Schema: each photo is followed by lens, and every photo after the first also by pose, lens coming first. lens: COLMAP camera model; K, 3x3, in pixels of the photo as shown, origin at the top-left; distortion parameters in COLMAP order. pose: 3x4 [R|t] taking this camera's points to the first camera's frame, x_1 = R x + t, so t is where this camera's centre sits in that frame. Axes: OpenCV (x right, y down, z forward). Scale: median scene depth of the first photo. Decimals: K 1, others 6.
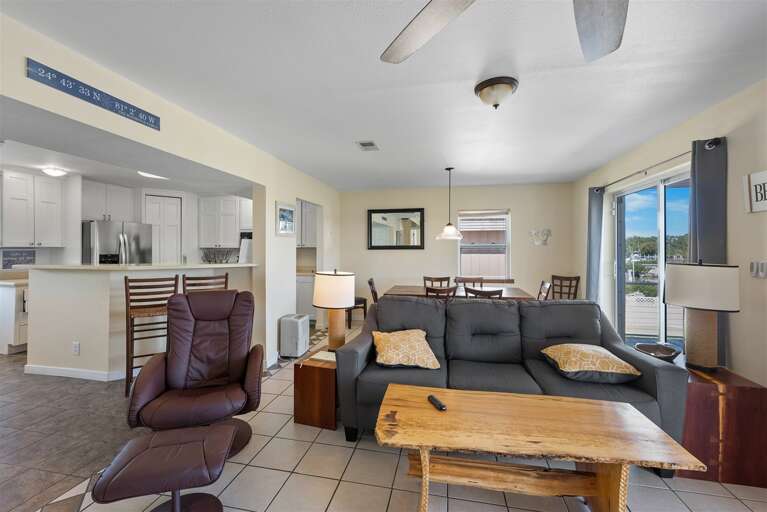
lens RADIAL K [[315.5, 0, 383.8], [0, 315.5, 252.4], [0, 0, 1]] dist [-0.001372, -0.000469]
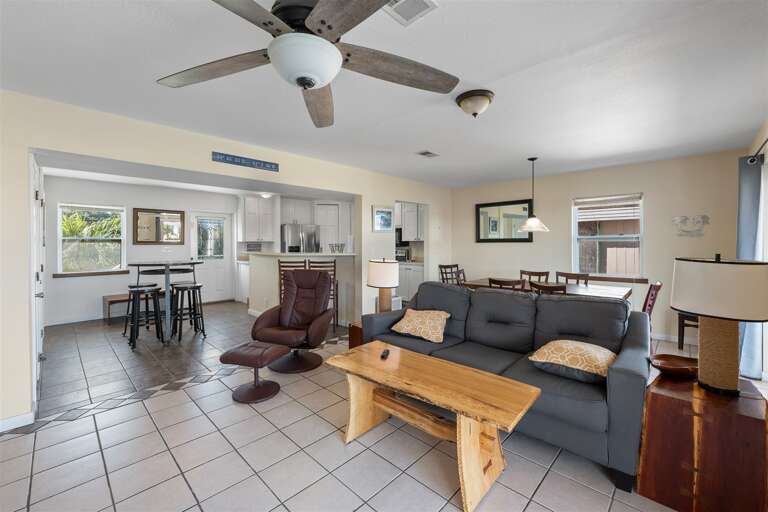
lens RADIAL K [[315.9, 0, 385.5], [0, 315.9, 248.6], [0, 0, 1]] dist [-0.001372, -0.000469]
pose [[0.848746, 0.008128, -0.528738, 0.442252], [-0.002559, 0.999933, 0.011264, -0.000028], [0.528795, -0.008207, 0.848710, -0.082492]]
